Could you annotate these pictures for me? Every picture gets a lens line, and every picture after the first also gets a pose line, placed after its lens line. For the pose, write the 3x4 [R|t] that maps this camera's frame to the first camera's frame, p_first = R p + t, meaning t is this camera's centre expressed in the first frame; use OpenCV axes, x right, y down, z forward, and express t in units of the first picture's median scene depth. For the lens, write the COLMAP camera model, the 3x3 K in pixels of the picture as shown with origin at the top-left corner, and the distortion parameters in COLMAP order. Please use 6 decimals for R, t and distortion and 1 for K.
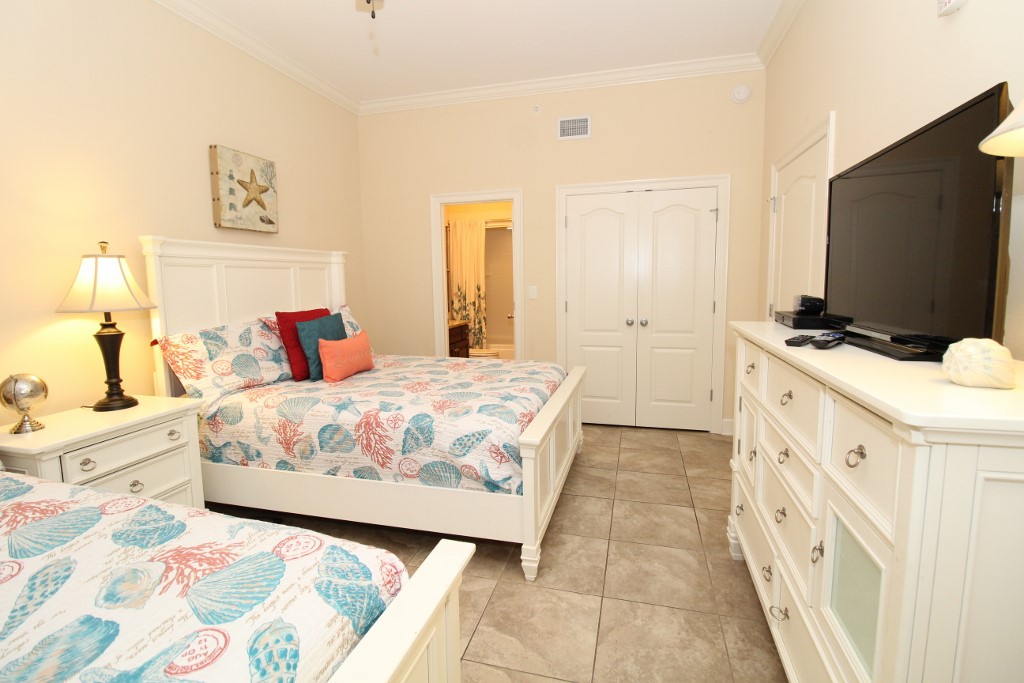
lens RADIAL K [[473.3, 0, 511.5], [0, 473.3, 334.6], [0, 0, 1]] dist [-0.016840, -0.001629]
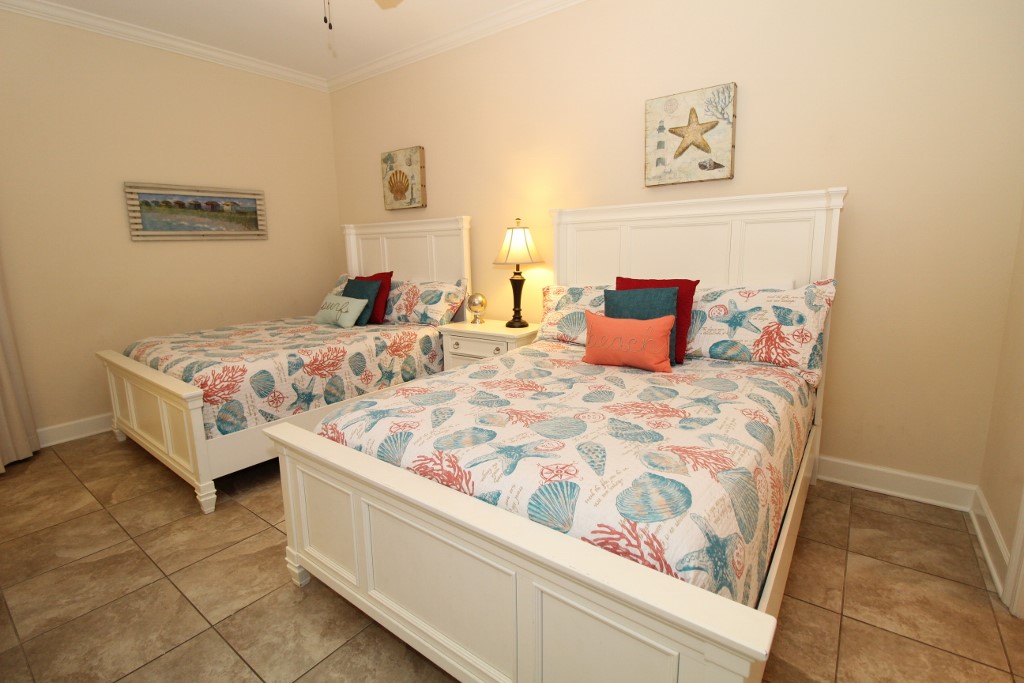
lens RADIAL K [[473.3, 0, 510.2], [0, 473.3, 330.6], [0, 0, 1]] dist [-0.016840, -0.001629]
pose [[-0.367825, 0.182987, -0.911713, 0.415283], [-0.080914, 0.970430, 0.227417, -0.129920], [0.926368, 0.157420, -0.342142, 1.055976]]
